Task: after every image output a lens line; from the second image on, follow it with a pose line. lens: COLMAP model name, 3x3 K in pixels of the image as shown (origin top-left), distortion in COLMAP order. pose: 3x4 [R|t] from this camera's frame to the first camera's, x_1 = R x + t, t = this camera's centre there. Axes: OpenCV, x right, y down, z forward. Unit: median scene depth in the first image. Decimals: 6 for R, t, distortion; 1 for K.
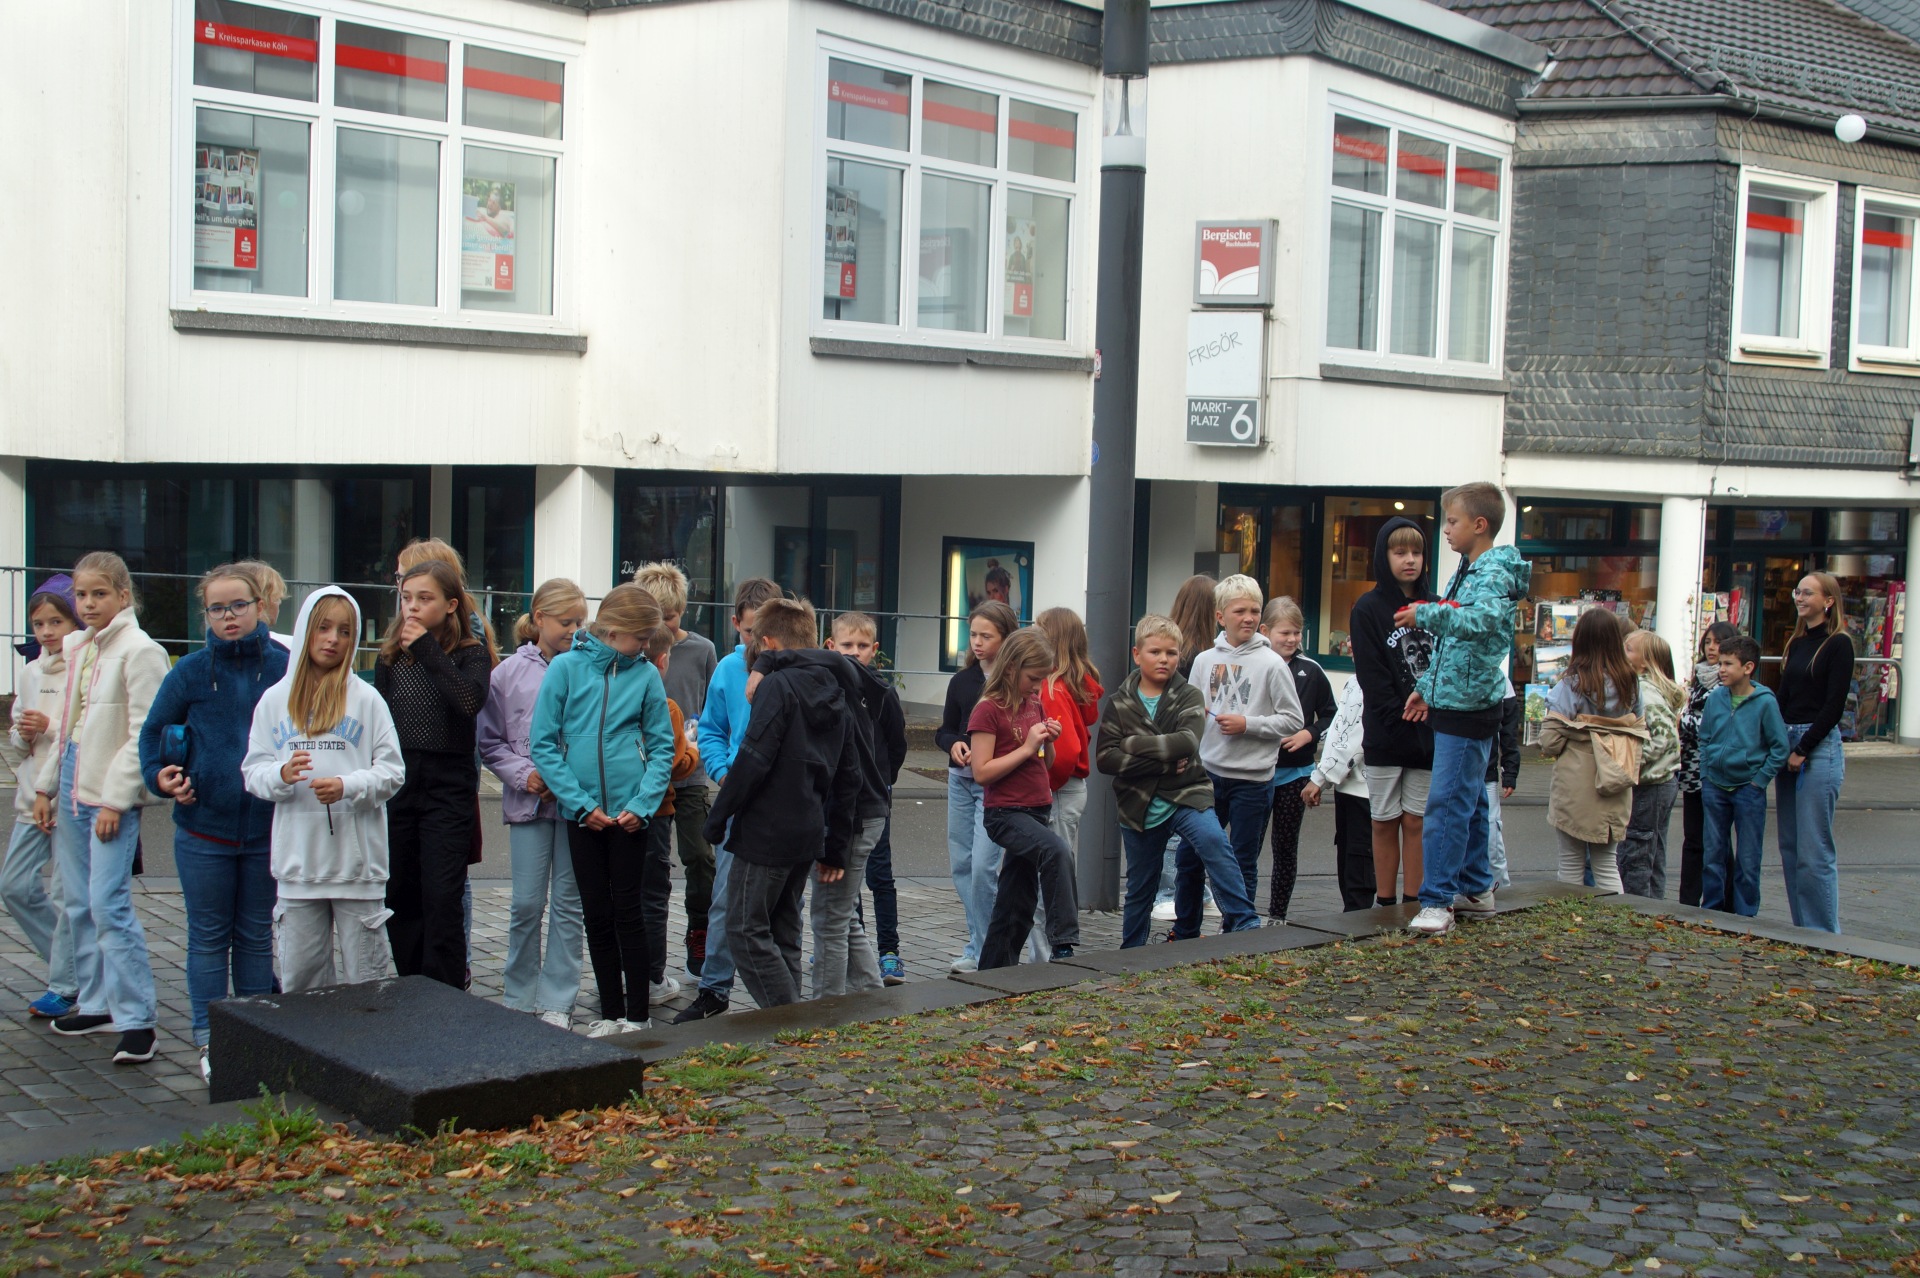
lens RADIAL K [[2439.1, 0, 968.2], [0, 2439.1, 631.0], [0, 0, 1]] dist [-0.093294, 0.000000]
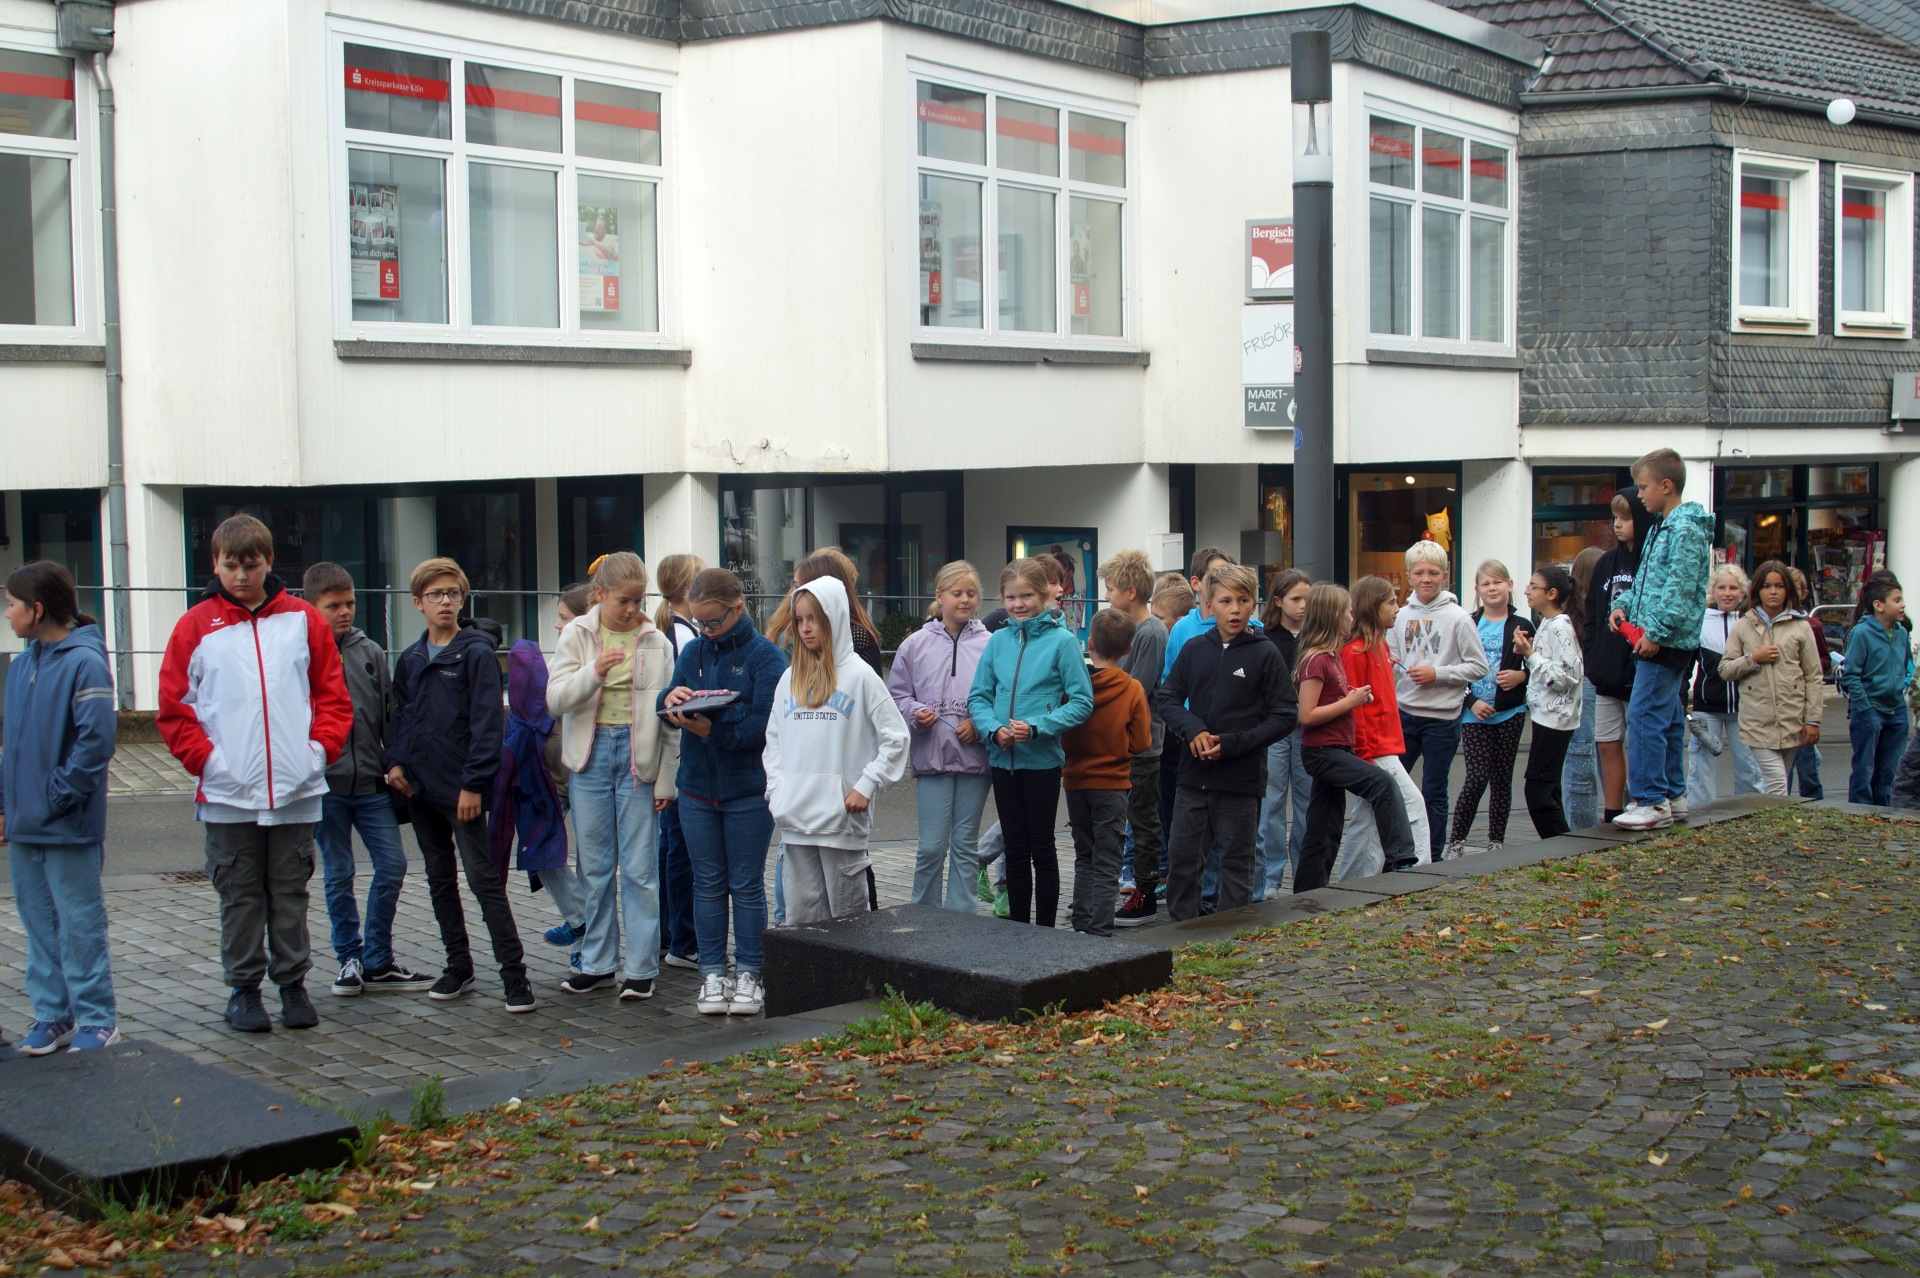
lens RADIAL K [[2439.1, 0, 971.8], [0, 2439.1, 623.8], [0, 0, 1]] dist [-0.093294, 0.000000]
pose [[0.997987, -0.044541, 0.045136, -0.088750], [0.044573, 0.999006, 0.000302, 0.002889], [-0.045105, 0.001711, 0.998981, -0.064451]]
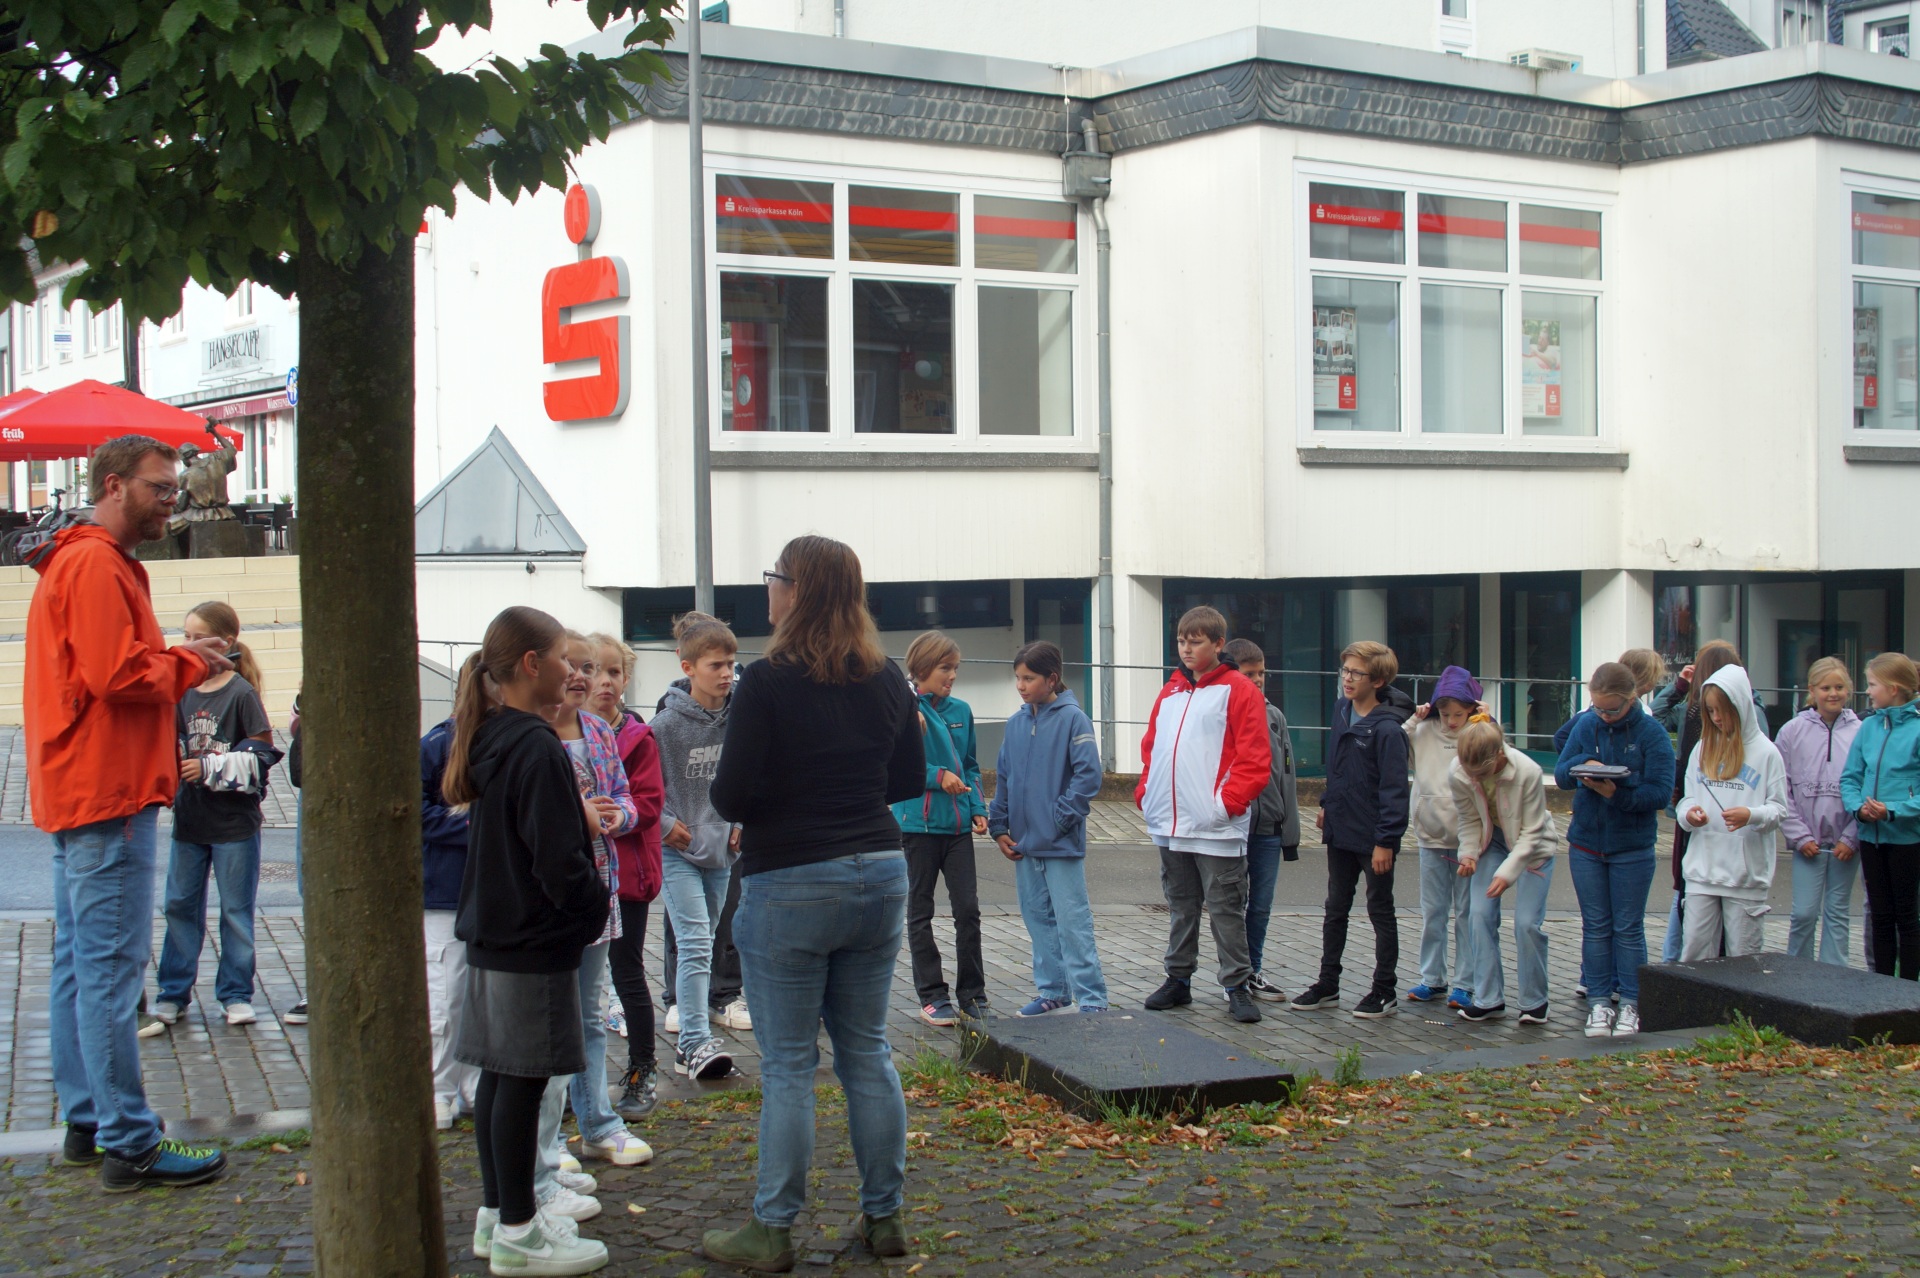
lens RADIAL K [[2439.1, 0, 962.9], [0, 2439.1, 622.6], [0, 0, 1]] dist [-0.093294, 0.000000]
pose [[0.940400, -0.027079, -0.338990, -0.070009], [0.011354, 0.998769, -0.048286, 0.006810], [0.339880, 0.041560, 0.939550, -0.148503]]
